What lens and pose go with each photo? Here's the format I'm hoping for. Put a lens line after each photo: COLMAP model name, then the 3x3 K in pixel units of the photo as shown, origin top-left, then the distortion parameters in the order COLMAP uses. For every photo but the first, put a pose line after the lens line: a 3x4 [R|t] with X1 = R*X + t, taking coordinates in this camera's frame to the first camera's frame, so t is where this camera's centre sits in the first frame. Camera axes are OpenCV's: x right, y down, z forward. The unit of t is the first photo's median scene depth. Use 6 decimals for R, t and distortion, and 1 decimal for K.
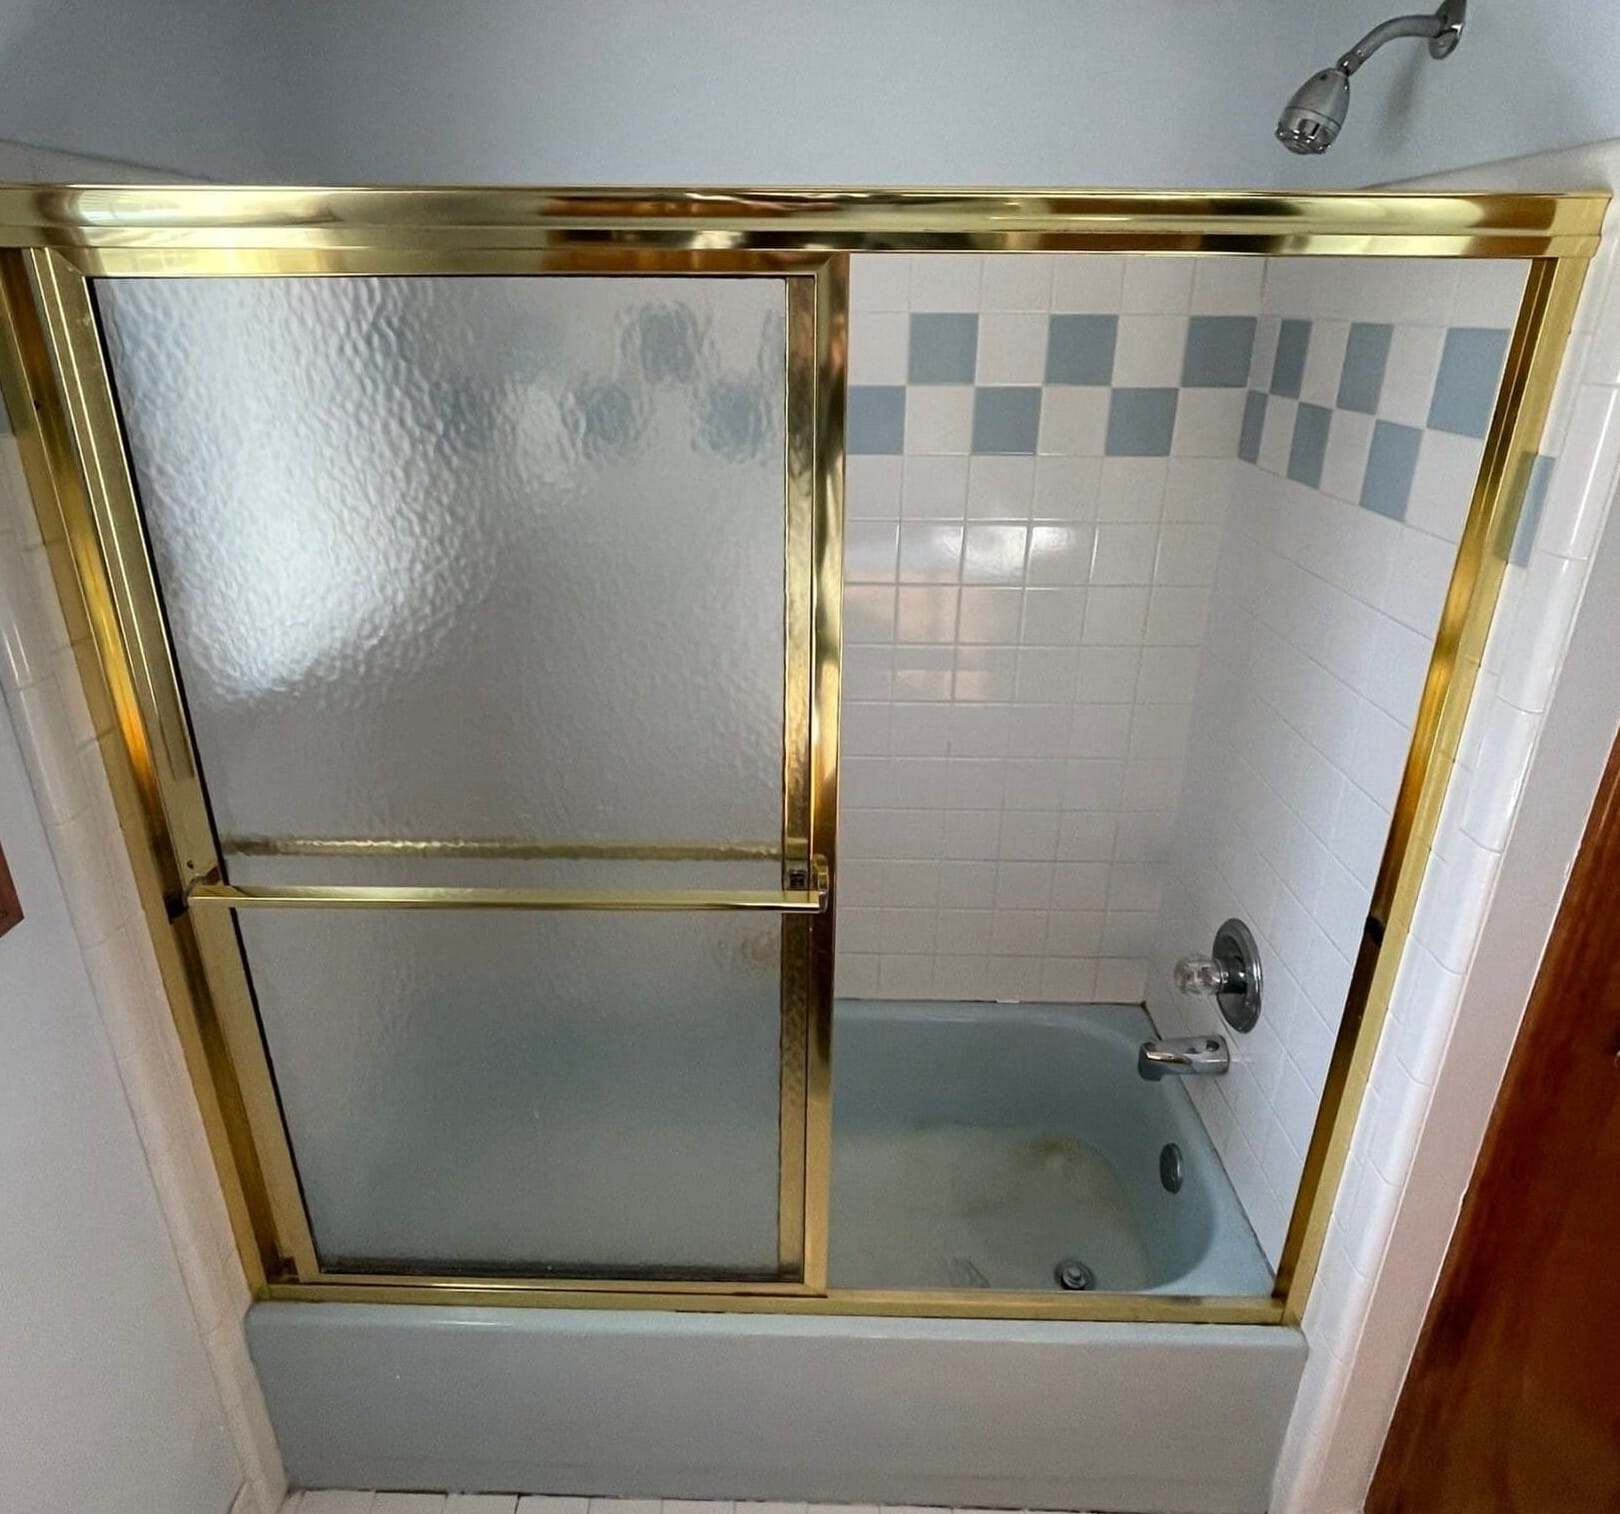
lens RADIAL K [[1061.9, 0, 810.0], [0, 1061.9, 757.0], [0, 0, 1]] dist [0.001016, 0.000279]
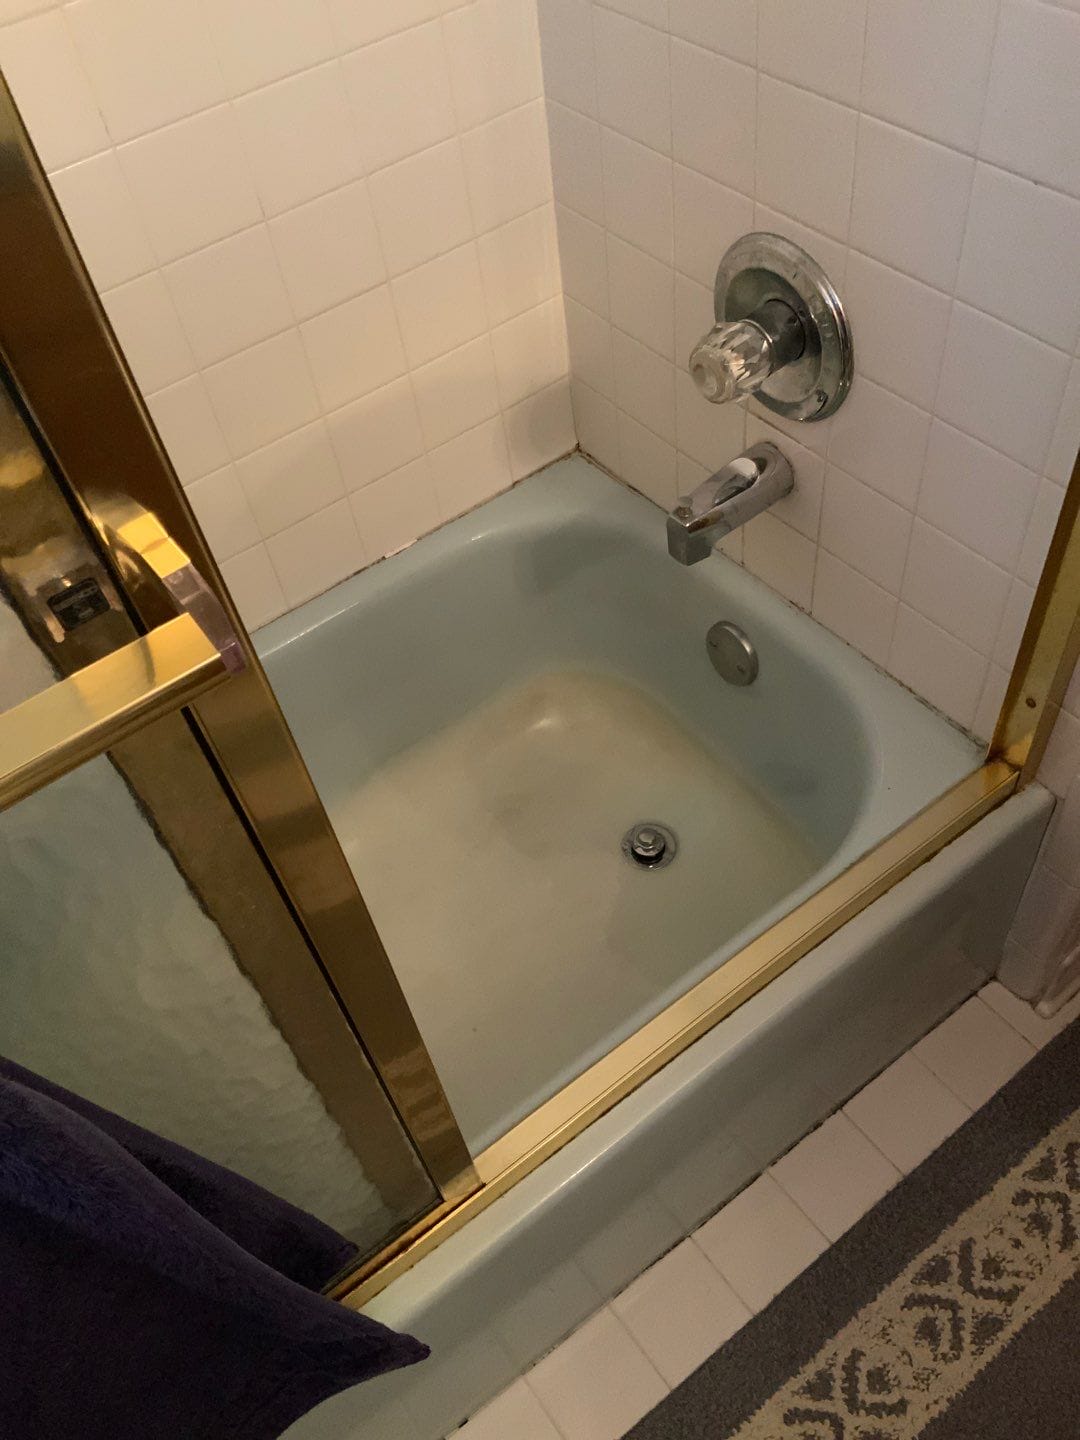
lens RADIAL K [[1163.2, 0, 540.0], [0, 1163.2, 720.0], [0, 0, 1]] dist [0.002219, 0.000448]
pose [[0.781768, -0.531078, 0.326796, -0.024507], [0.347455, 0.806169, 0.478923, 0.022021], [-0.517798, -0.260859, 0.814762, 0.463231]]
